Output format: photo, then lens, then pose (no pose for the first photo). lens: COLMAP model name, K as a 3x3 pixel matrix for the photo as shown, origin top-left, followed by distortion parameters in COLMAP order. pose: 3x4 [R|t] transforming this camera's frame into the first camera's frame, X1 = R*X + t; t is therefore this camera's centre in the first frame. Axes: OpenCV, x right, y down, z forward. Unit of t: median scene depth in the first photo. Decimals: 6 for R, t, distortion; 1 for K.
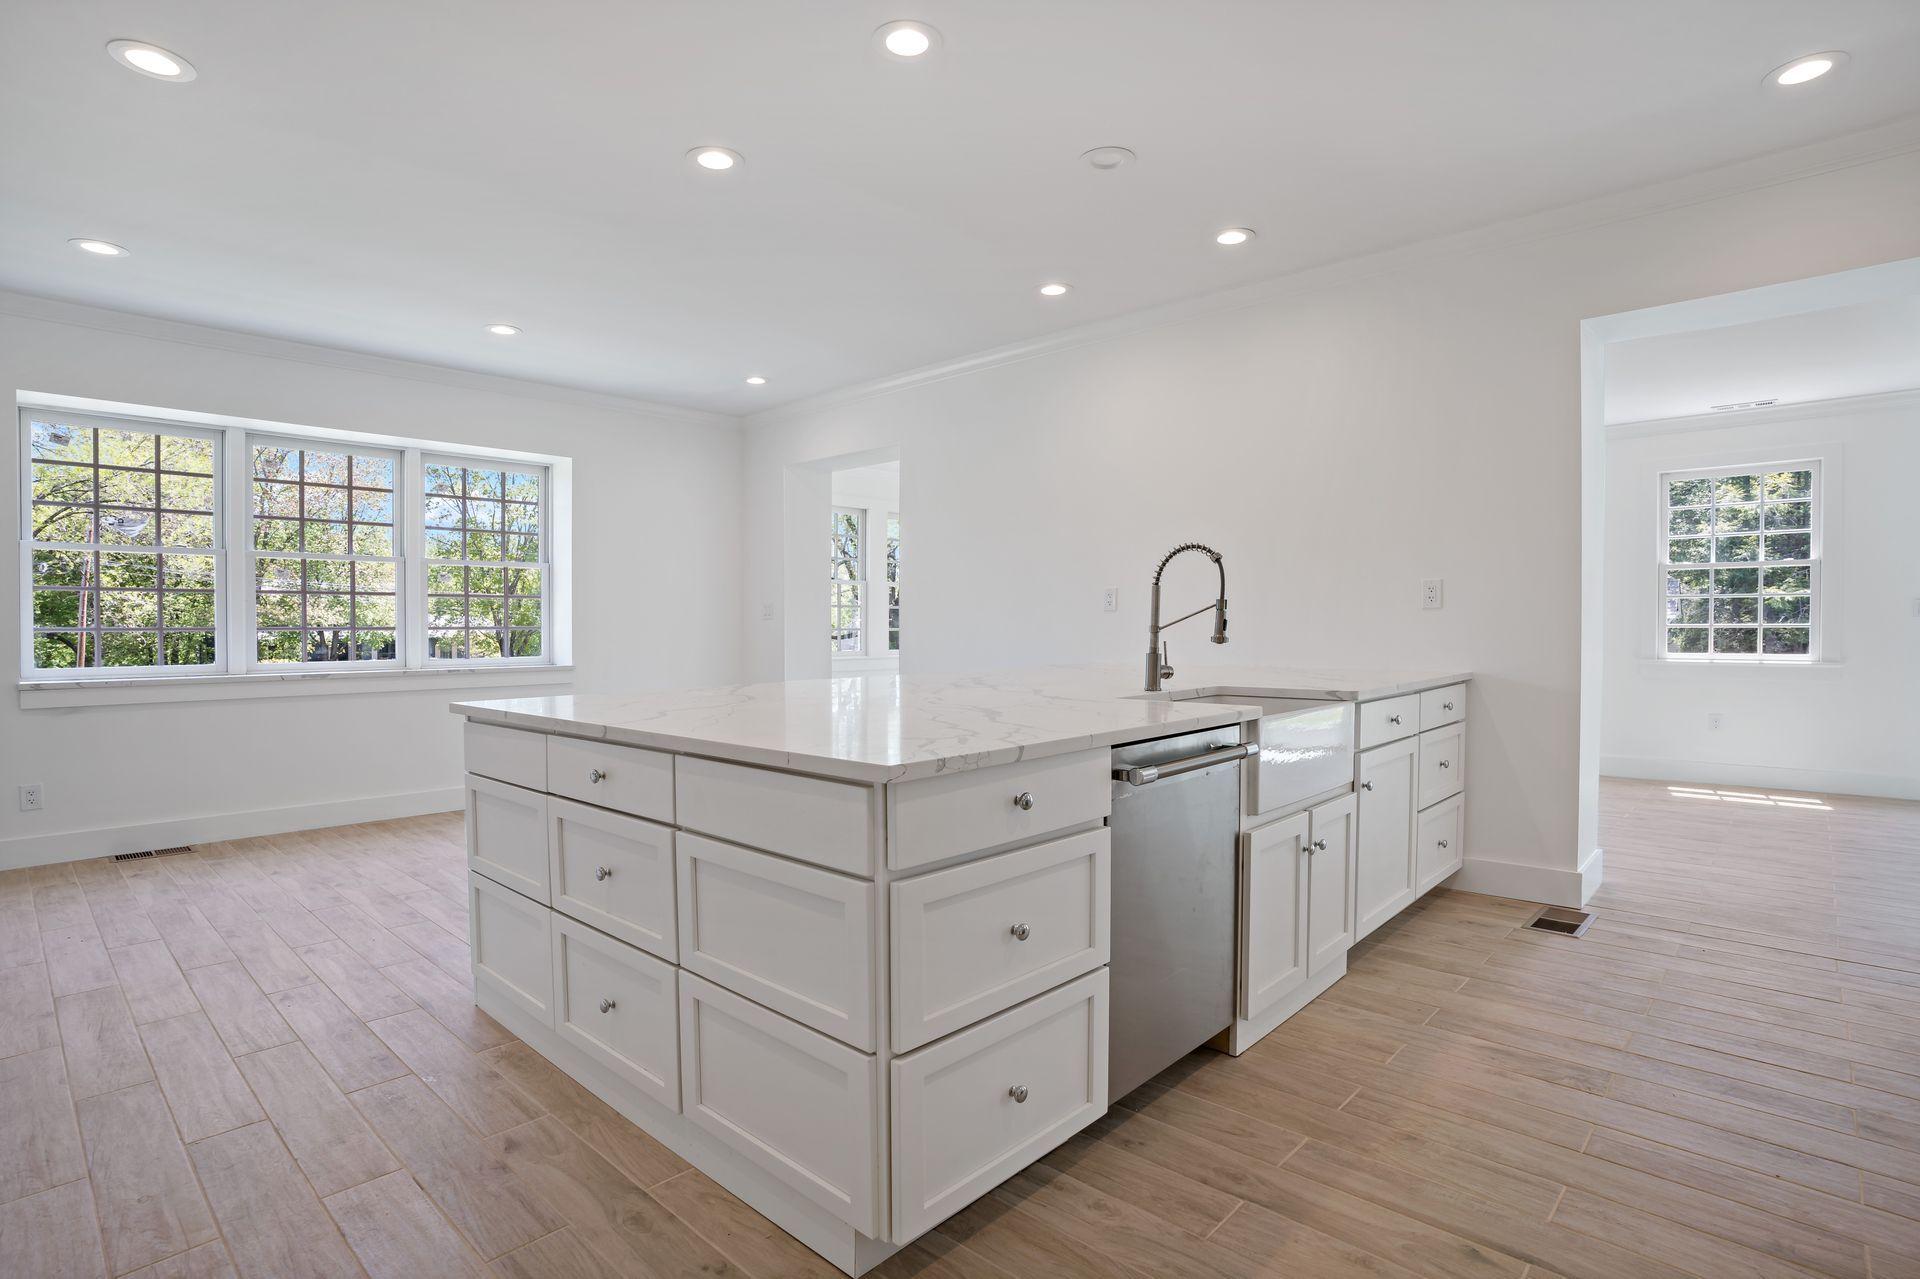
lens RADIAL K [[957.3, 0, 962.9], [0, 957.3, 634.3], [0, 0, 1]] dist [-0.013940, 0.000583]
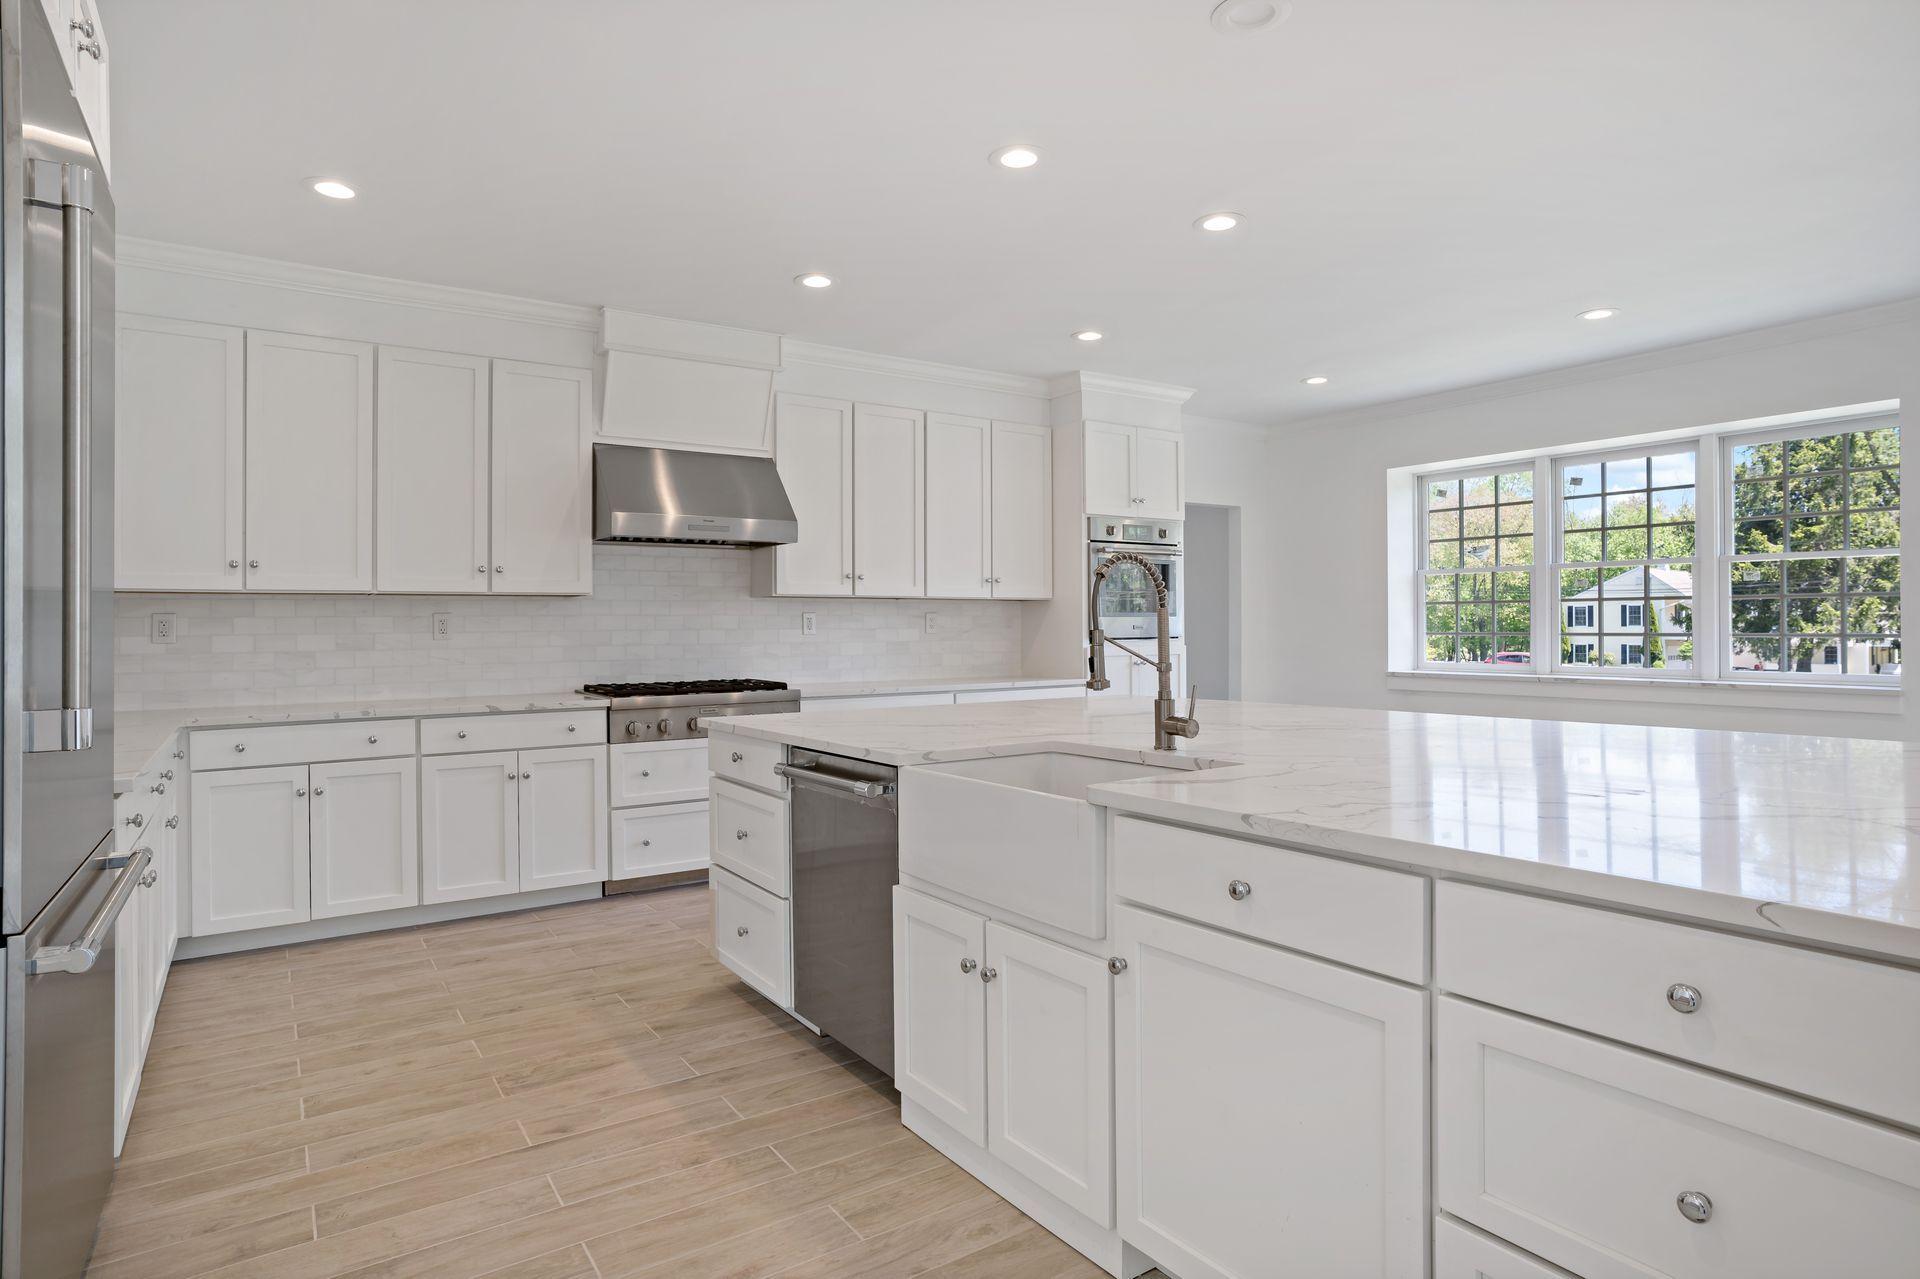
lens RADIAL K [[1040.5, 0, 970.0], [0, 1040.5, 637.9], [0, 0, 1]] dist [-0.060088, 0.048581]
pose [[-0.205738, 0.022414, -0.978350, 1.217977], [-0.009559, 0.999644, 0.024912, -0.053517], [0.978560, 0.014477, -0.205450, 1.240147]]
